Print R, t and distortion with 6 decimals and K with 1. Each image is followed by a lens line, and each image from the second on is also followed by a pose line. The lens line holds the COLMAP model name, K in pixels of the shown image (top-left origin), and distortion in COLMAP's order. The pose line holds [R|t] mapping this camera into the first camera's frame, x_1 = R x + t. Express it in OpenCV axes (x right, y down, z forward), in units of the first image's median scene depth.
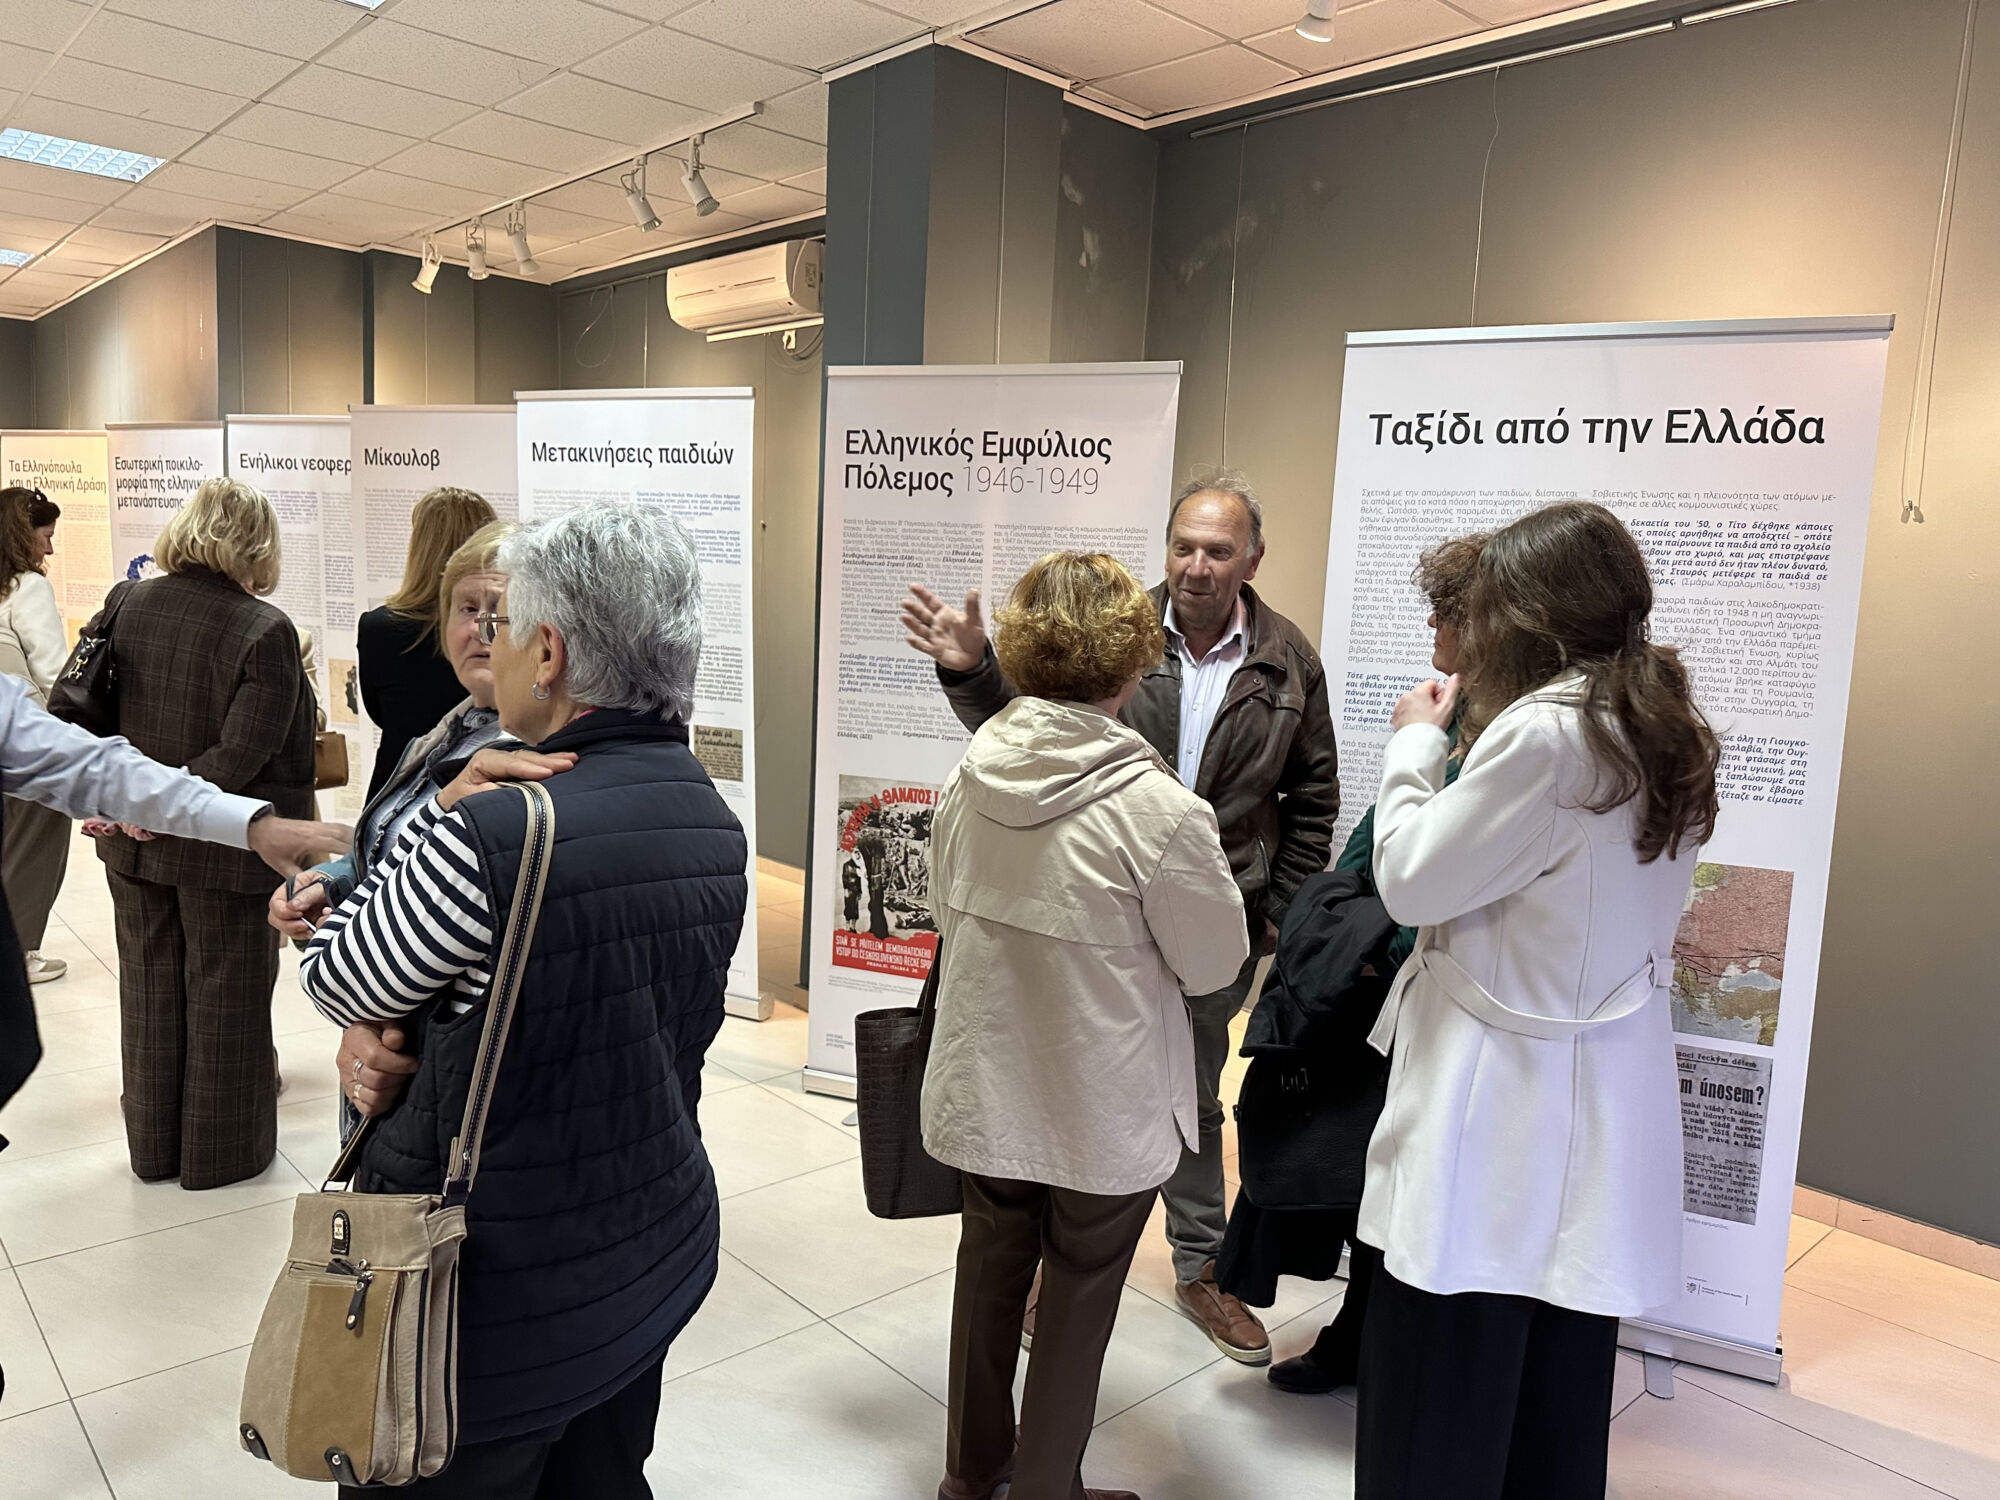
lens RADIAL K [[1399.5, 0, 1018.7], [0, 1399.5, 749.0], [0, 0, 1]] dist [0.017988, -0.044966]
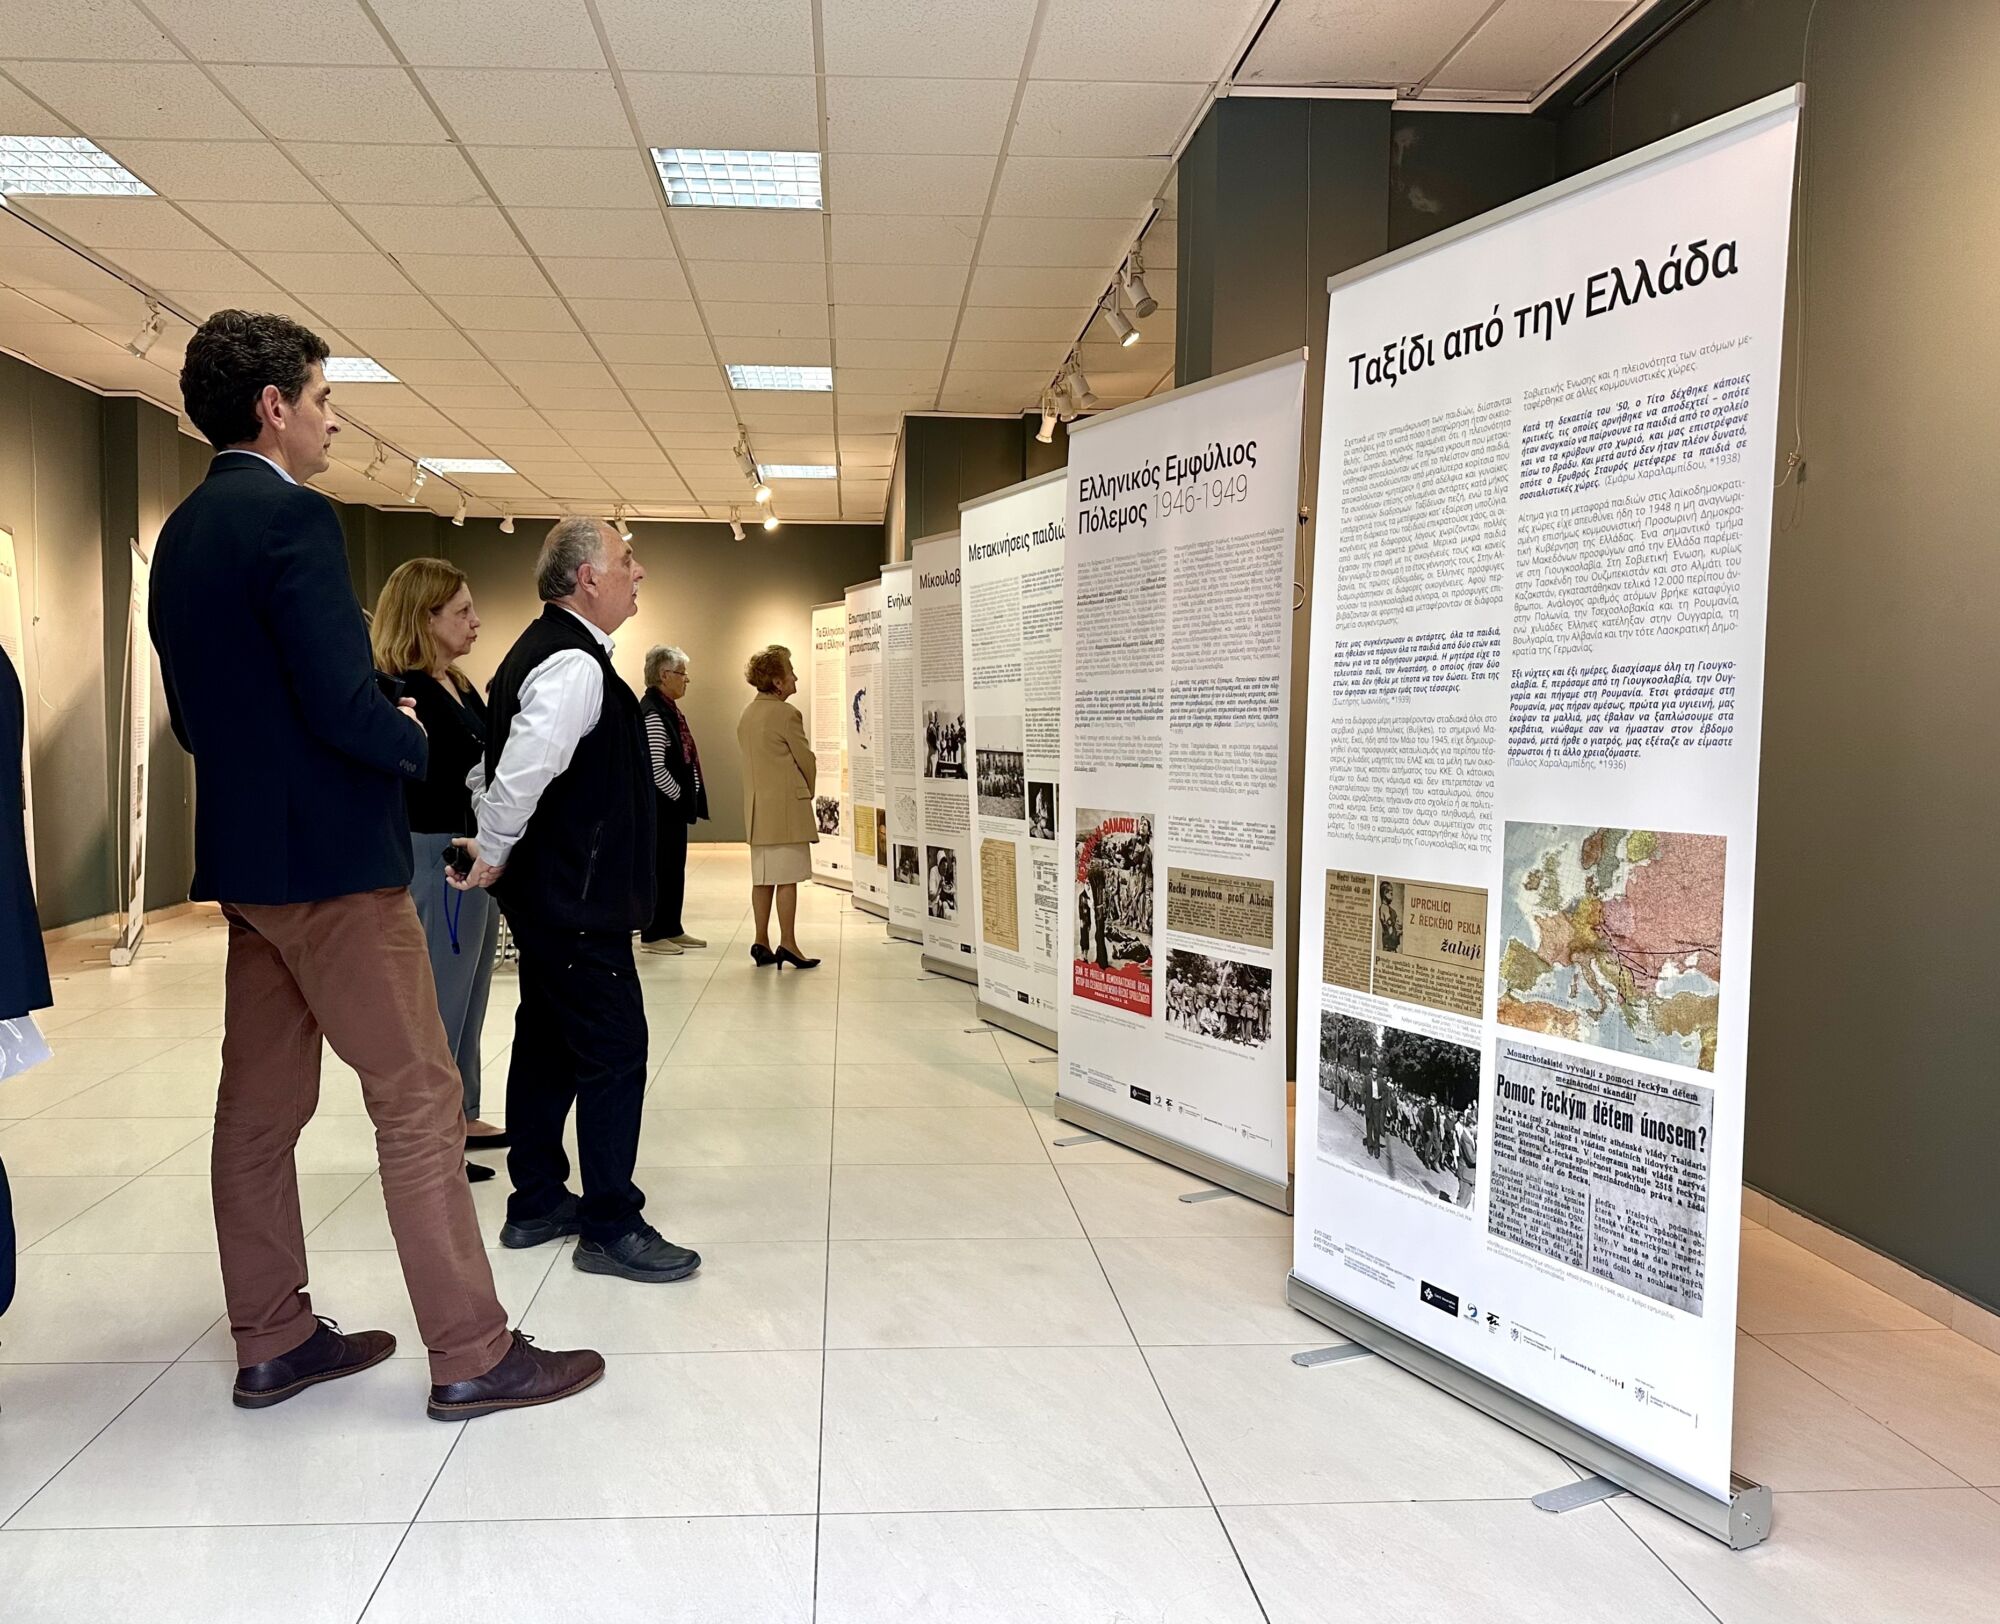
lens RADIAL K [[1553.6, 0, 986.3], [0, 1553.6, 812.9], [0, 0, 1]] dist [0.023132, -0.062047]
pose [[0.773947, -0.010656, -0.633161, 0.759604], [-0.046392, 0.996218, -0.073473, 0.152206], [0.631549, 0.086237, 0.770525, 0.102235]]
